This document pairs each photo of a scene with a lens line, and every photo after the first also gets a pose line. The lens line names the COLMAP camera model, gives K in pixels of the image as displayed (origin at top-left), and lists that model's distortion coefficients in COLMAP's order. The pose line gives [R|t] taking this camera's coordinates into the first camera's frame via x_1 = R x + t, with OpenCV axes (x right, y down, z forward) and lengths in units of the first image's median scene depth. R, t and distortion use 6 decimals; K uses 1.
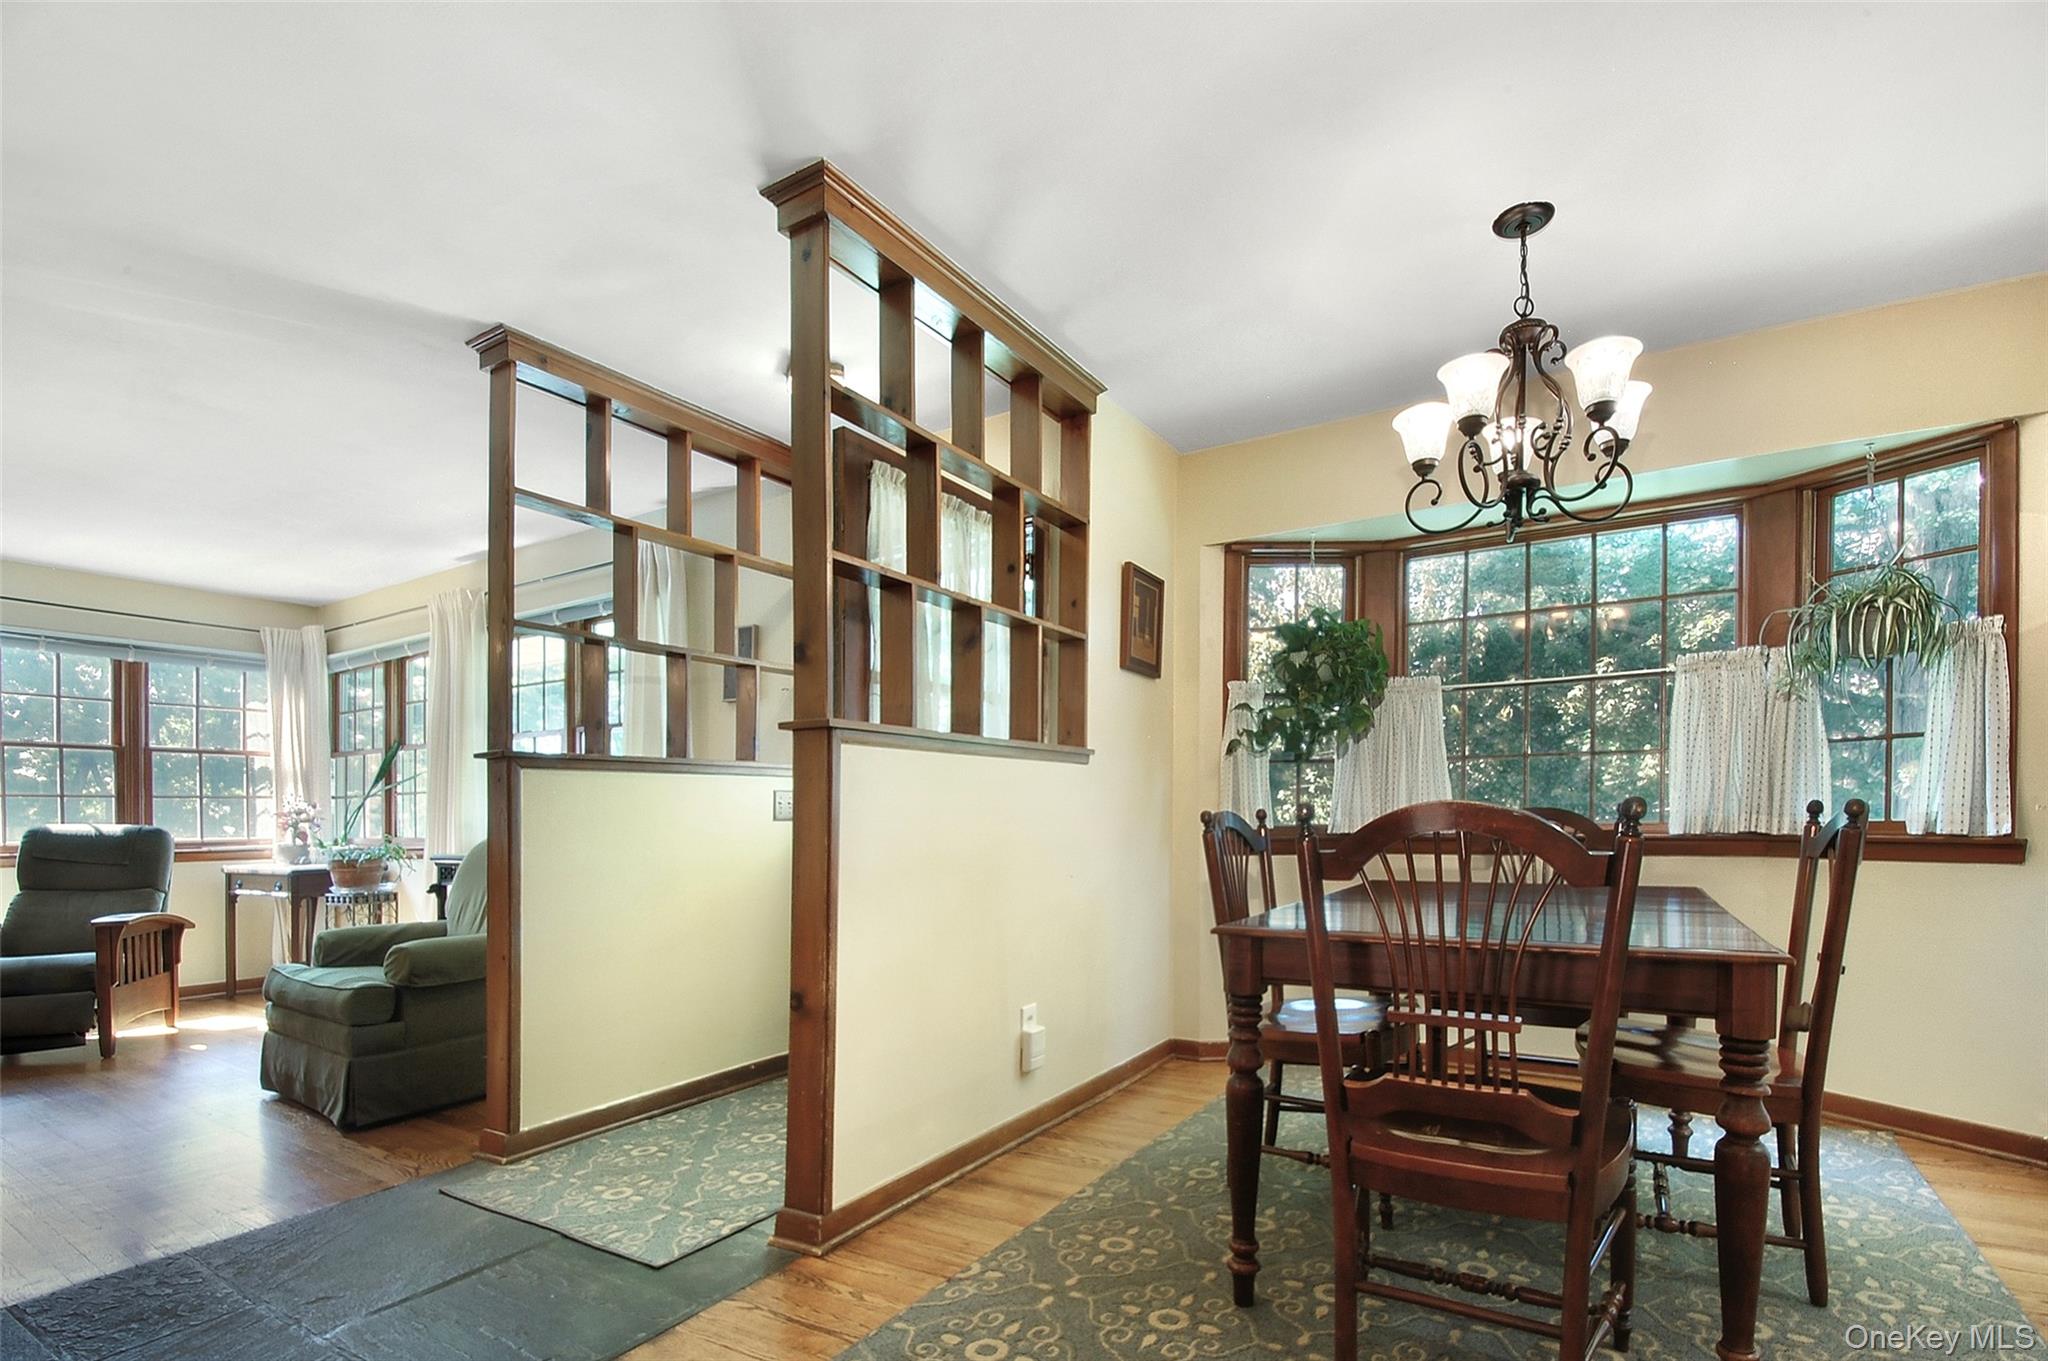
lens RADIAL K [[1006.9, 0, 1163.9], [0, 1006.9, 797.2], [0, 0, 1]] dist [-0.001793, -0.012936]
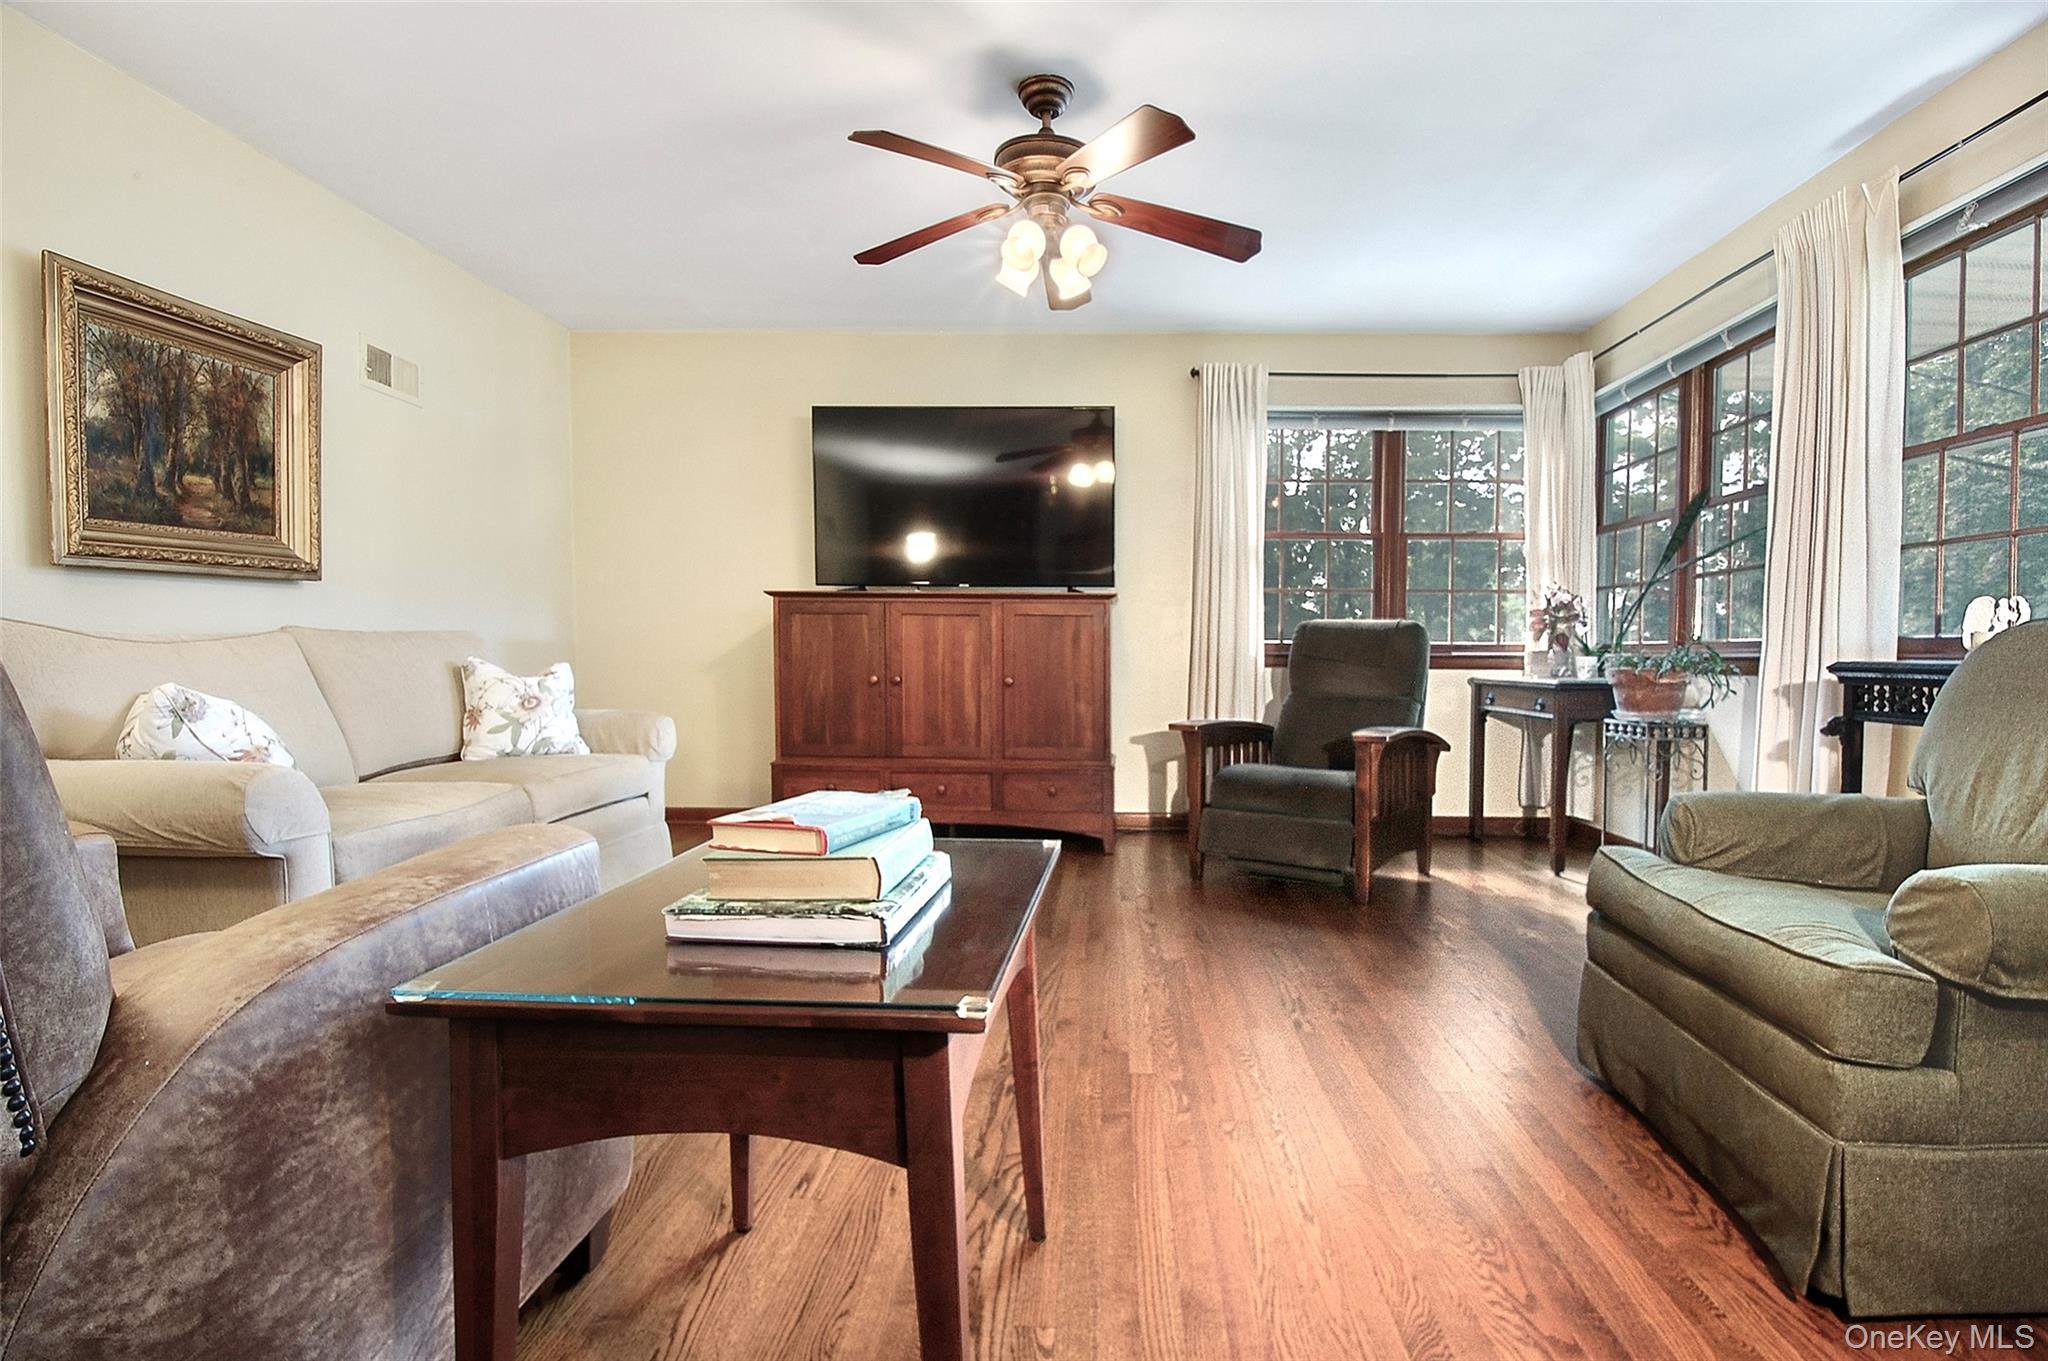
lens RADIAL K [[1006.9, 0, 1104.8], [0, 1006.9, 688.4], [0, 0, 1]] dist [-0.001793, -0.012936]
pose [[0.488295, 0.048487, -0.871331, -0.414055], [-0.002523, 0.998530, 0.054152, 0.039703], [0.872675, -0.024244, 0.487699, 0.370686]]
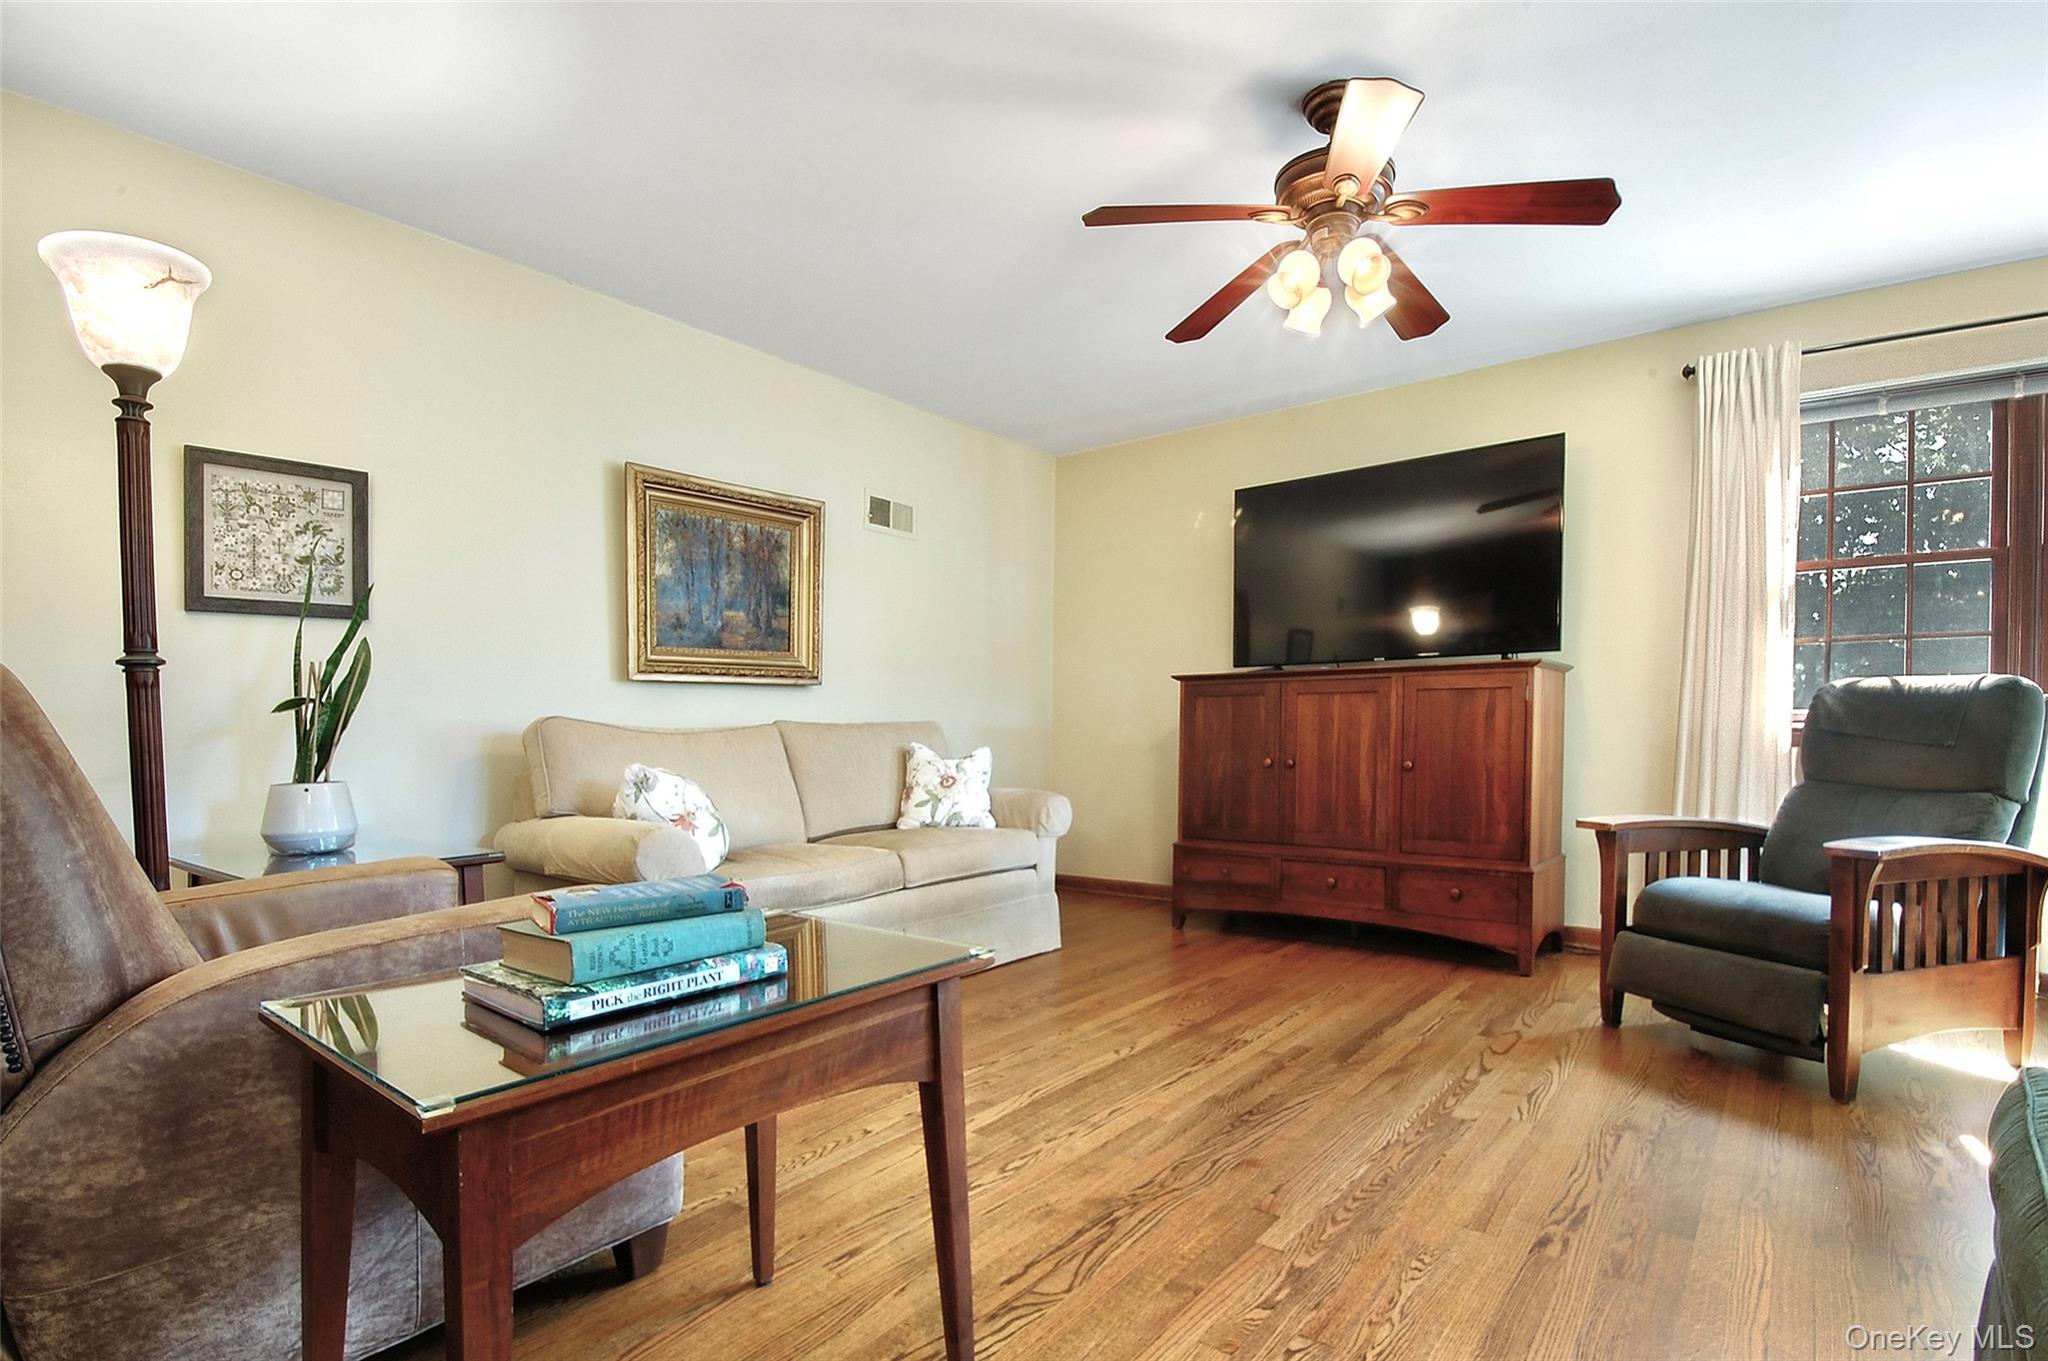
lens RADIAL K [[1006.9, 0, 1053.9], [0, 1006.9, 745.2], [0, 0, 1]] dist [-0.001793, -0.012936]
pose [[-0.113736, 0.026578, -0.993156, -0.418340], [0.021409, 0.999476, 0.024295, 0.041144], [0.993280, -0.018500, -0.114245, 0.539845]]
